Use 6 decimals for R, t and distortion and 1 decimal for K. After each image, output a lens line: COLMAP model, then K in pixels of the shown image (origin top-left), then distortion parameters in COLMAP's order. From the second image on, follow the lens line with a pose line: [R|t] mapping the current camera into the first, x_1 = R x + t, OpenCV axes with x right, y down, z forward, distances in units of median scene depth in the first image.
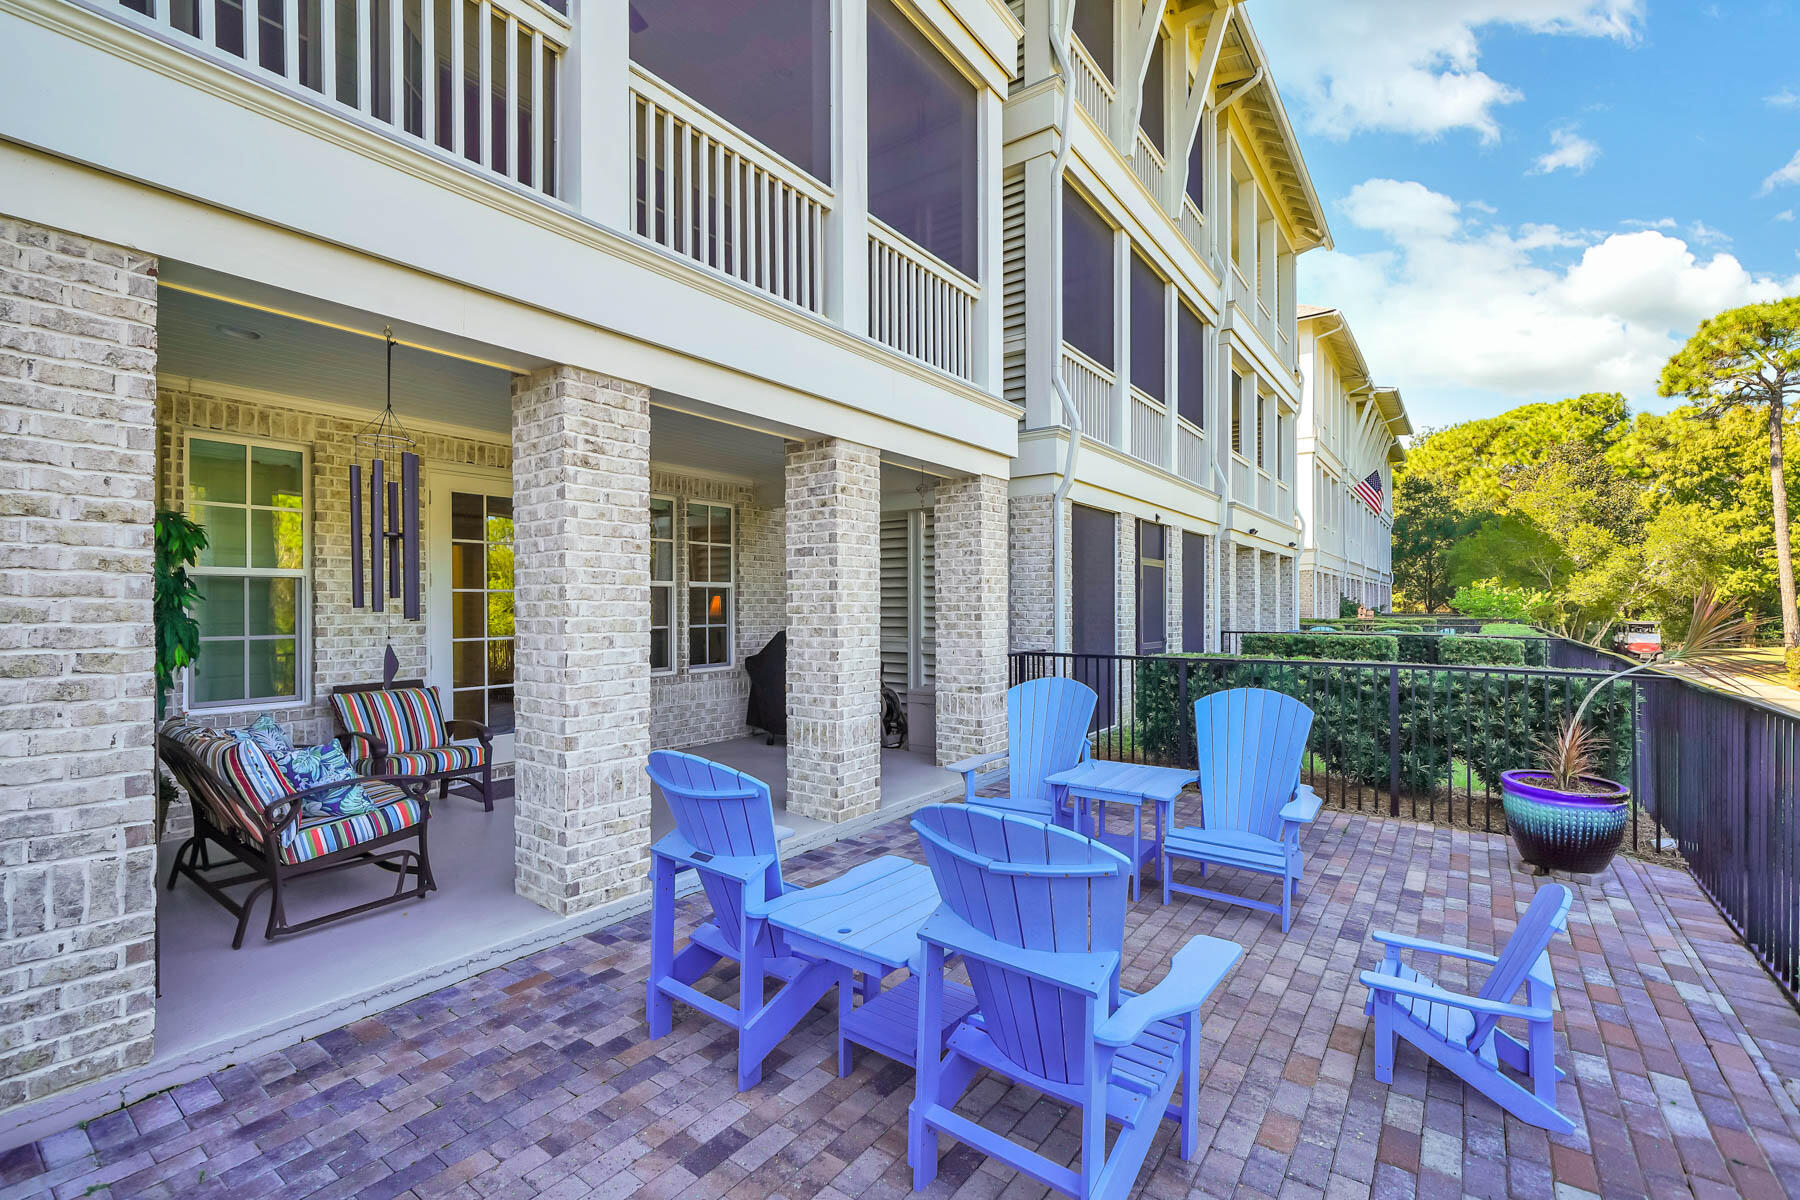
lens RADIAL K [[790.7, 0, 893.2], [0, 790.7, 606.7], [0, 0, 1]] dist [-0.000617, -0.000183]
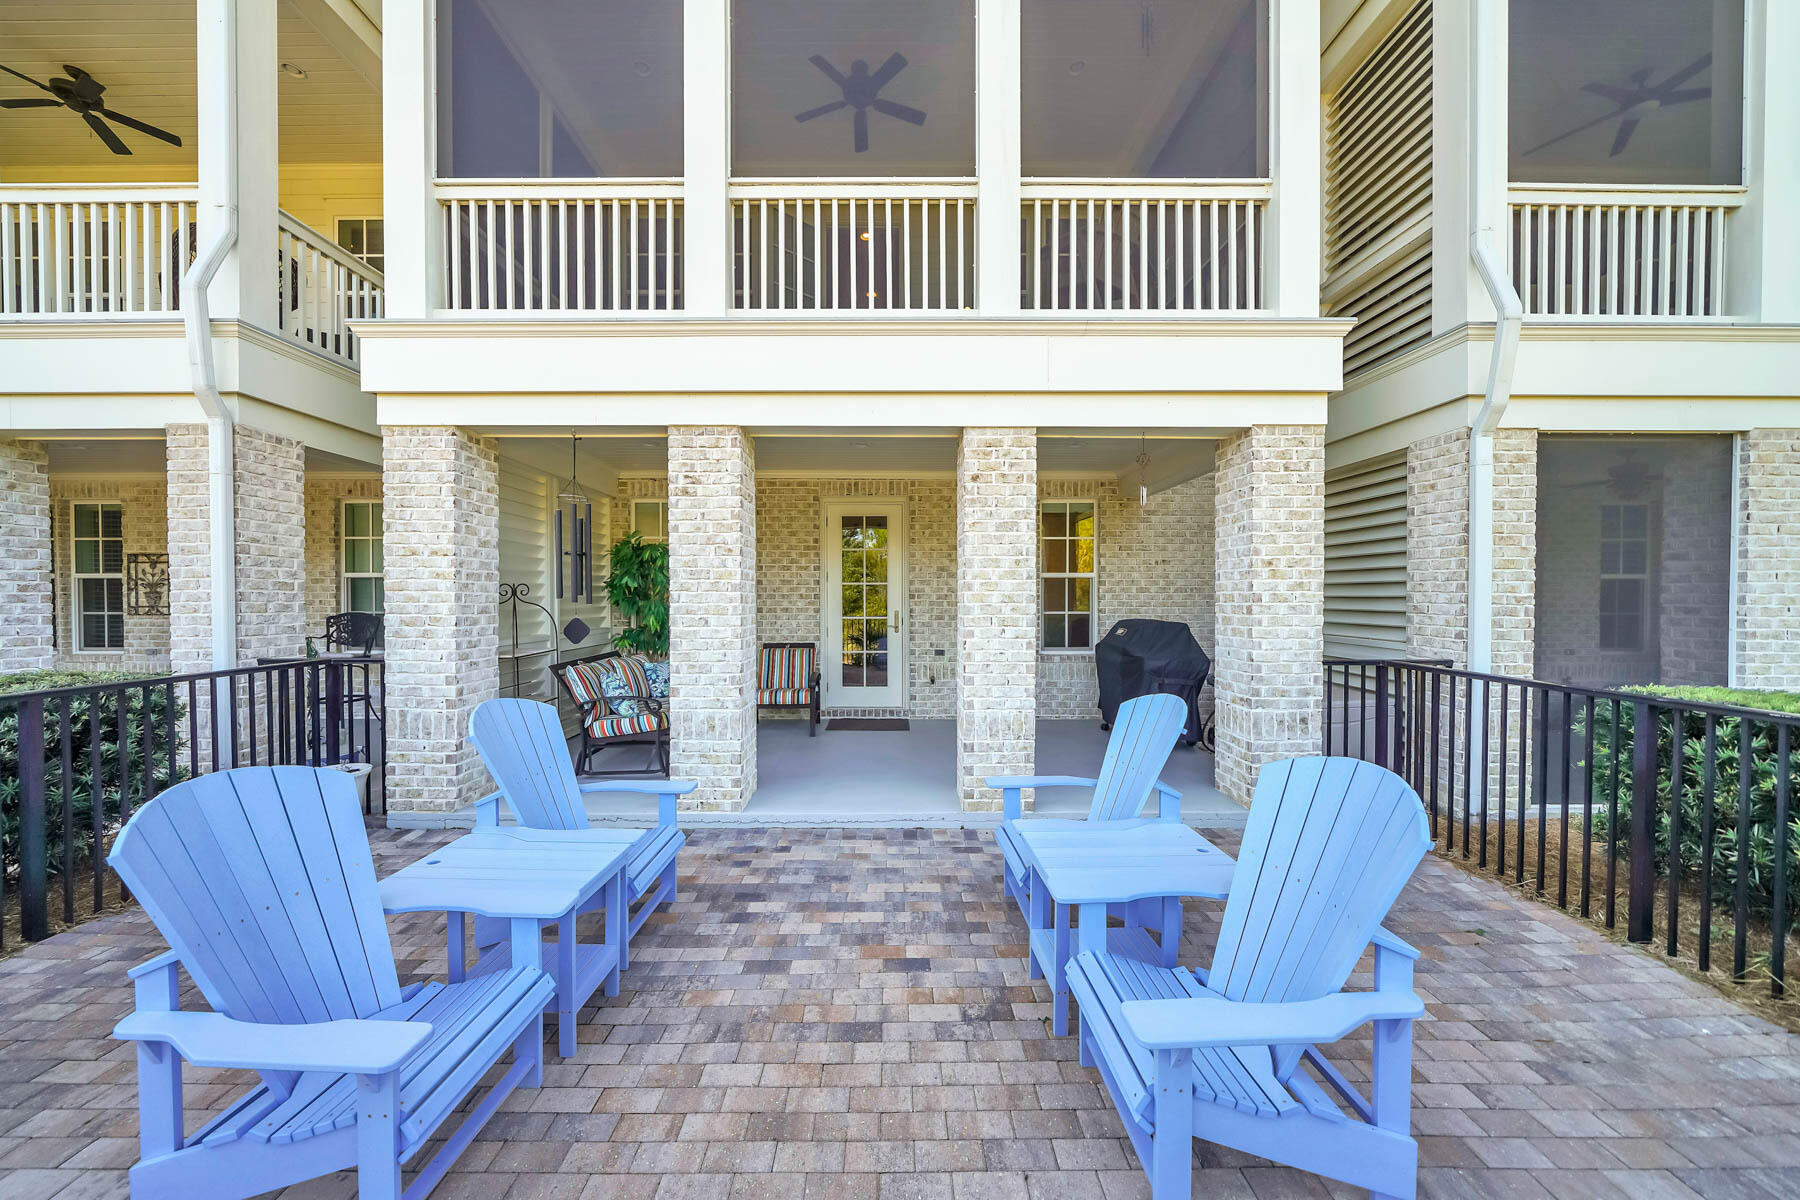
lens RADIAL K [[627.5, 0, 887.7], [0, 627.5, 604.6], [0, 0, 1]] dist [-0.007913, -0.000107]
pose [[0.594612, 0.015300, -0.803867, 0.532118], [-0.001828, 0.999842, 0.017678, -0.003534], [0.804011, -0.009042, 0.594546, 0.468931]]
